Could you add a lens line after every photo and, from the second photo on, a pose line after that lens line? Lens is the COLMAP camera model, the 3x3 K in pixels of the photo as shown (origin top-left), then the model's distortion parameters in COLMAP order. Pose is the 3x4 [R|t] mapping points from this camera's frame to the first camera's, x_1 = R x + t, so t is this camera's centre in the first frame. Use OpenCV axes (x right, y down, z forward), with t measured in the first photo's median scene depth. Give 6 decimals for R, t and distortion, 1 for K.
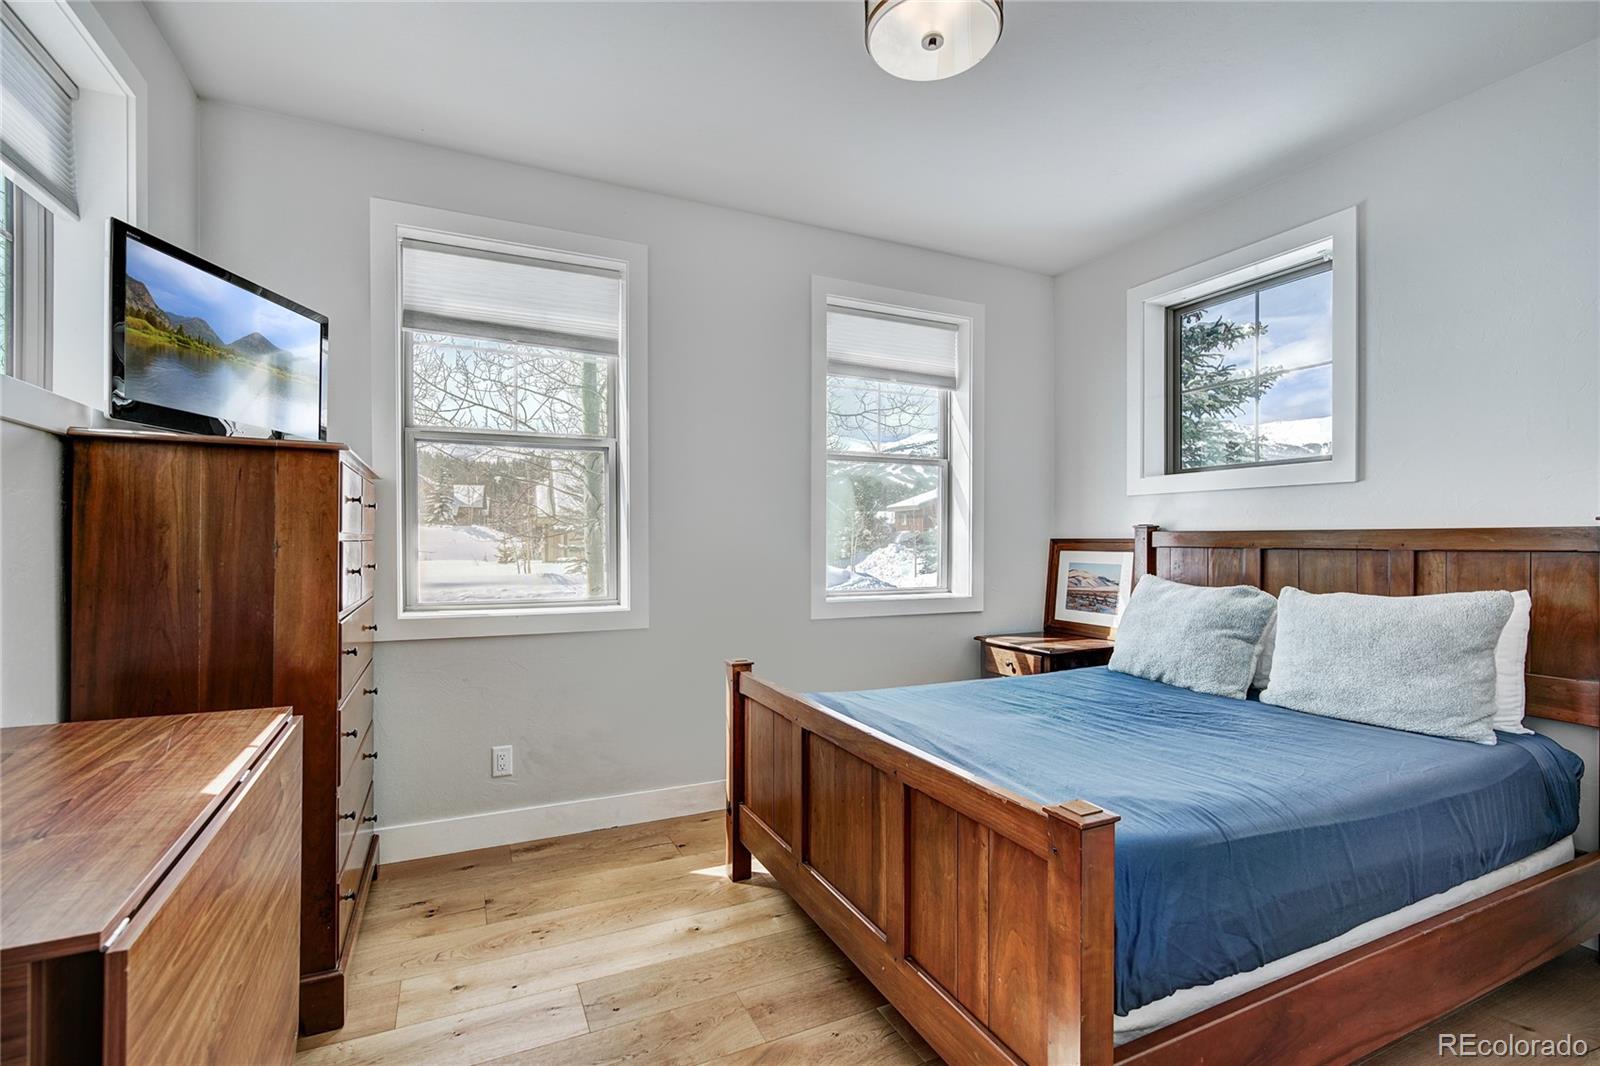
lens RADIAL K [[724.2, 0, 804.5], [0, 724.2, 520.6], [0, 0, 1]] dist [-0.000697, 0.000051]
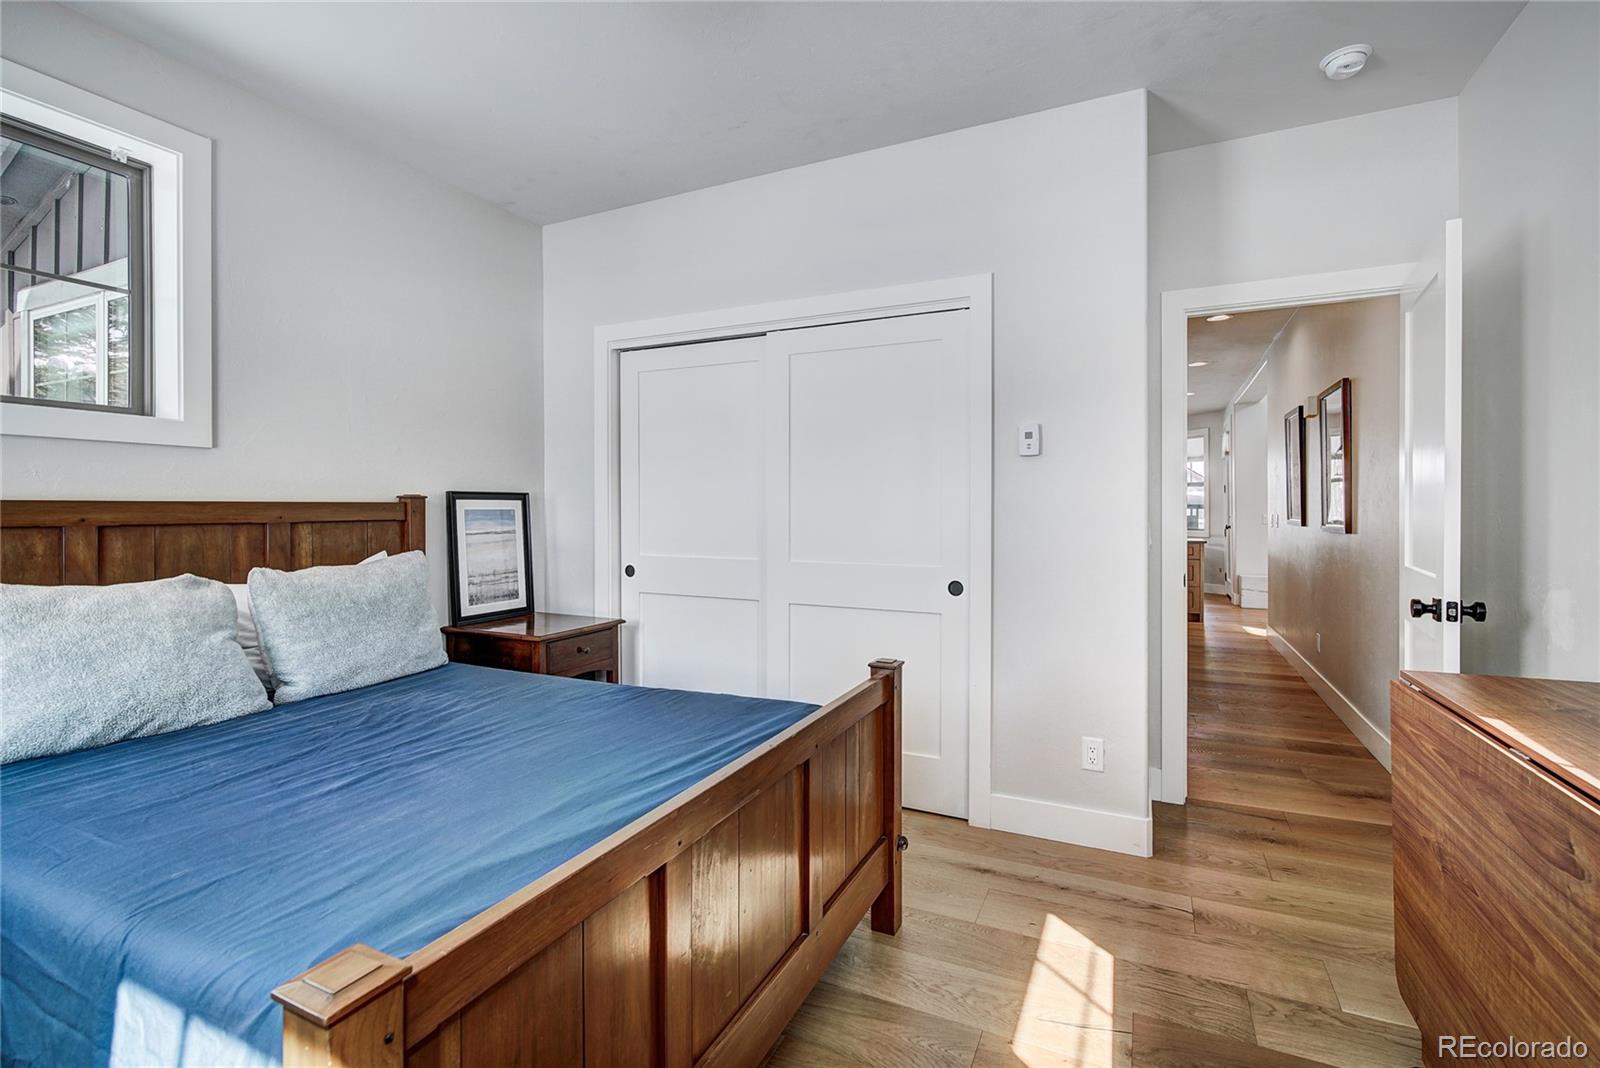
lens RADIAL K [[724.2, 0, 804.5], [0, 724.2, 521.6], [0, 0, 1]] dist [-0.000697, 0.000051]
pose [[-0.626661, 0.000979, 0.779292, -0.374188], [-0.005257, 0.999971, -0.005484, 0.036754], [-0.779275, -0.007533, -0.626637, 0.972768]]
